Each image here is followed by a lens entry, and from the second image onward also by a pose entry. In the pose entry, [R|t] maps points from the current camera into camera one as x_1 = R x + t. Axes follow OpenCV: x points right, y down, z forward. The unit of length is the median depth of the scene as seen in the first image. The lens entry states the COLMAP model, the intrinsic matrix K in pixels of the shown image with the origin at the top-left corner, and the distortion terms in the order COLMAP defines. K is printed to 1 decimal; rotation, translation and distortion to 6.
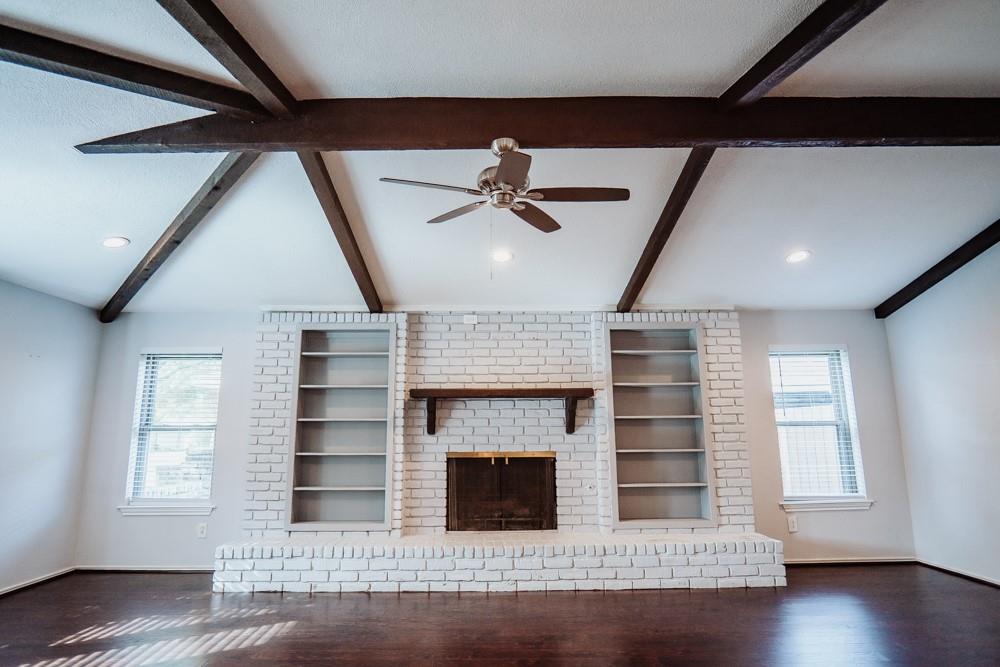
lens RADIAL K [[540.8, 0, 502.8], [0, 540.8, 327.0], [0, 0, 1]] dist [-0.017984, 0.002484]
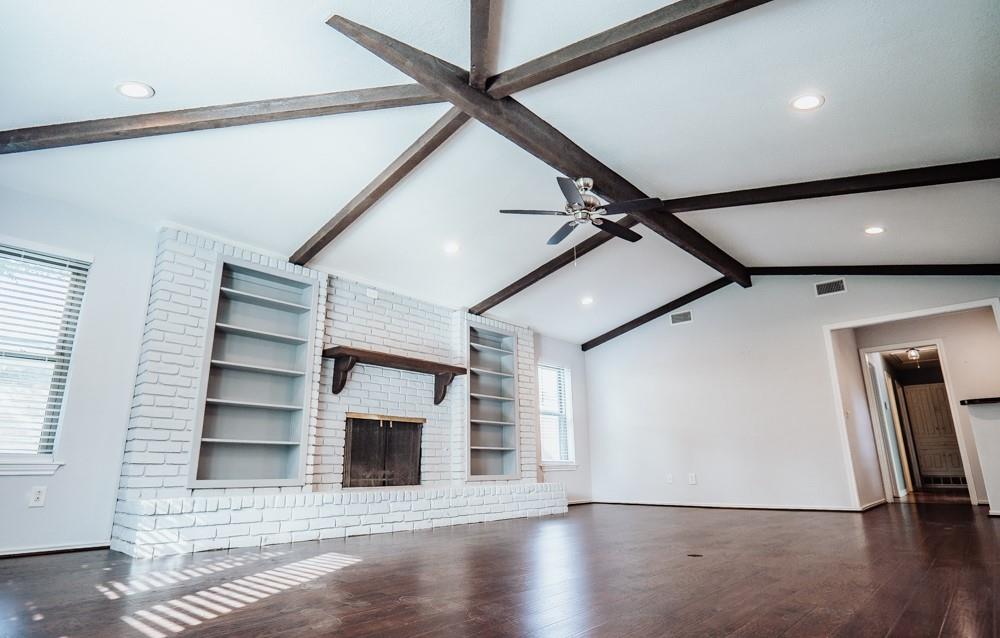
lens RADIAL K [[538.7, 0, 497.5], [0, 538.7, 306.8], [0, 0, 1]] dist [-0.001598, 0.000165]
pose [[0.684693, 0.210717, 0.697706, -0.680356], [-0.145374, 0.977542, -0.152569, 0.150312], [-0.714186, 0.003035, 0.699949, 0.061132]]
